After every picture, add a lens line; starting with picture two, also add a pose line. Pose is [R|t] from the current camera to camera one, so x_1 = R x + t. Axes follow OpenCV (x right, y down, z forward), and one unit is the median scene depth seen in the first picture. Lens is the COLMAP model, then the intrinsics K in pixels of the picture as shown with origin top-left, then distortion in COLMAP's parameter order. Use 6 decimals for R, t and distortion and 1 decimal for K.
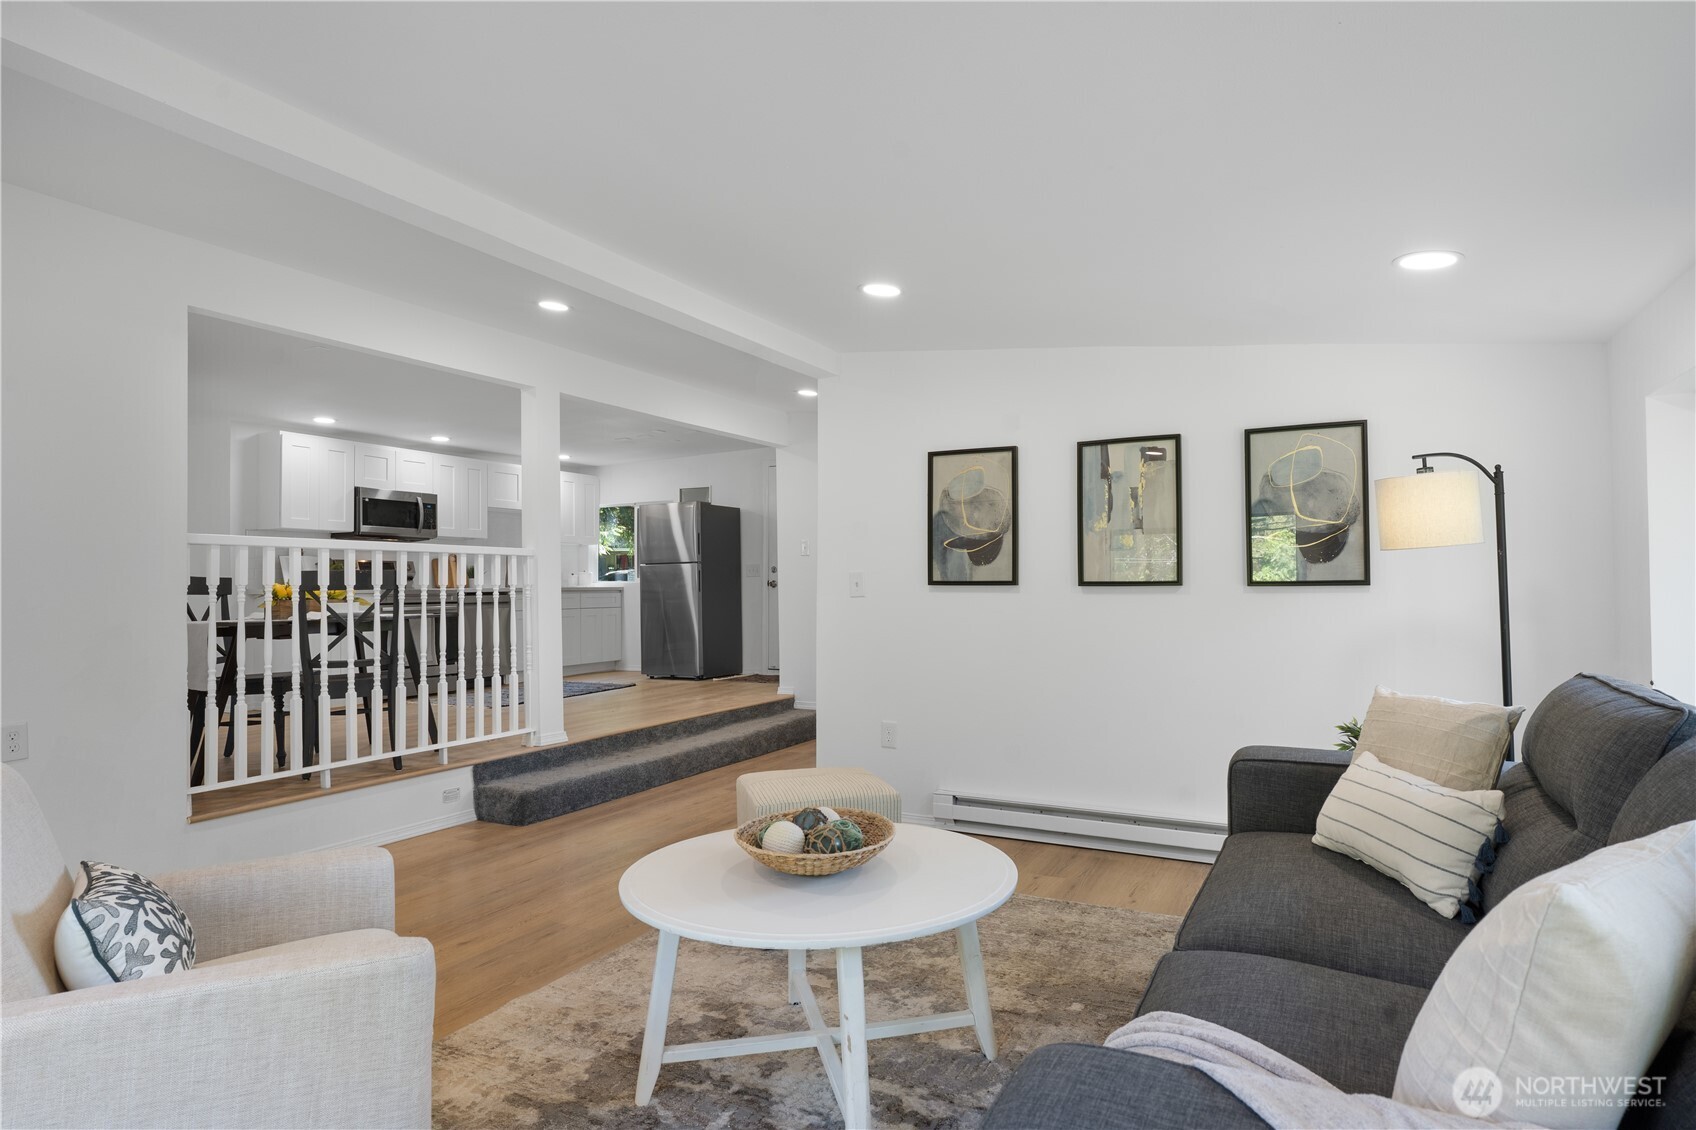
lens RADIAL K [[895.2, 0, 852.4], [0, 895.2, 581.3], [0, 0, 1]] dist [-0.032076, 0.000426]
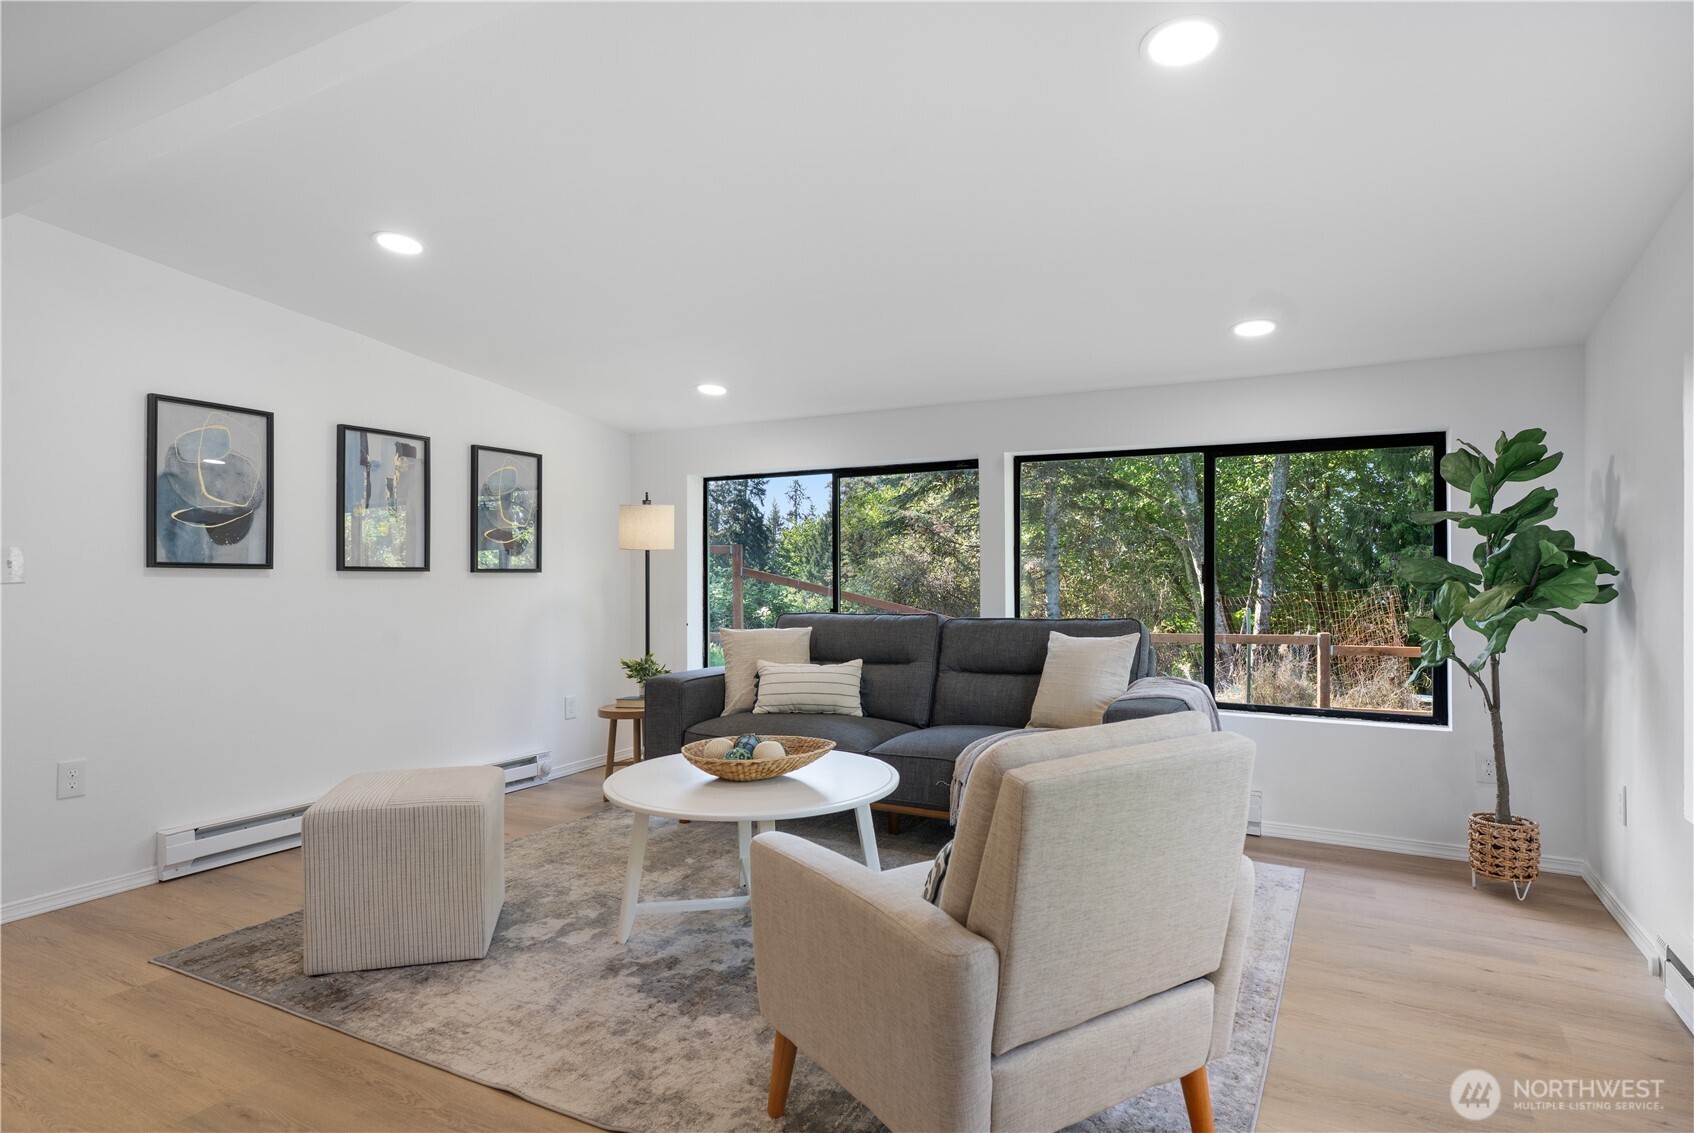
lens RADIAL K [[934.6, 0, 843.0], [0, 934.6, 561.3], [0, 0, 1]] dist [-0.001682, 0.001618]
pose [[0.004837, 0.013012, 0.999904, -0.769042], [-0.020473, 0.999707, -0.012910, -0.002843], [-0.999779, -0.020408, 0.005102, 0.436344]]
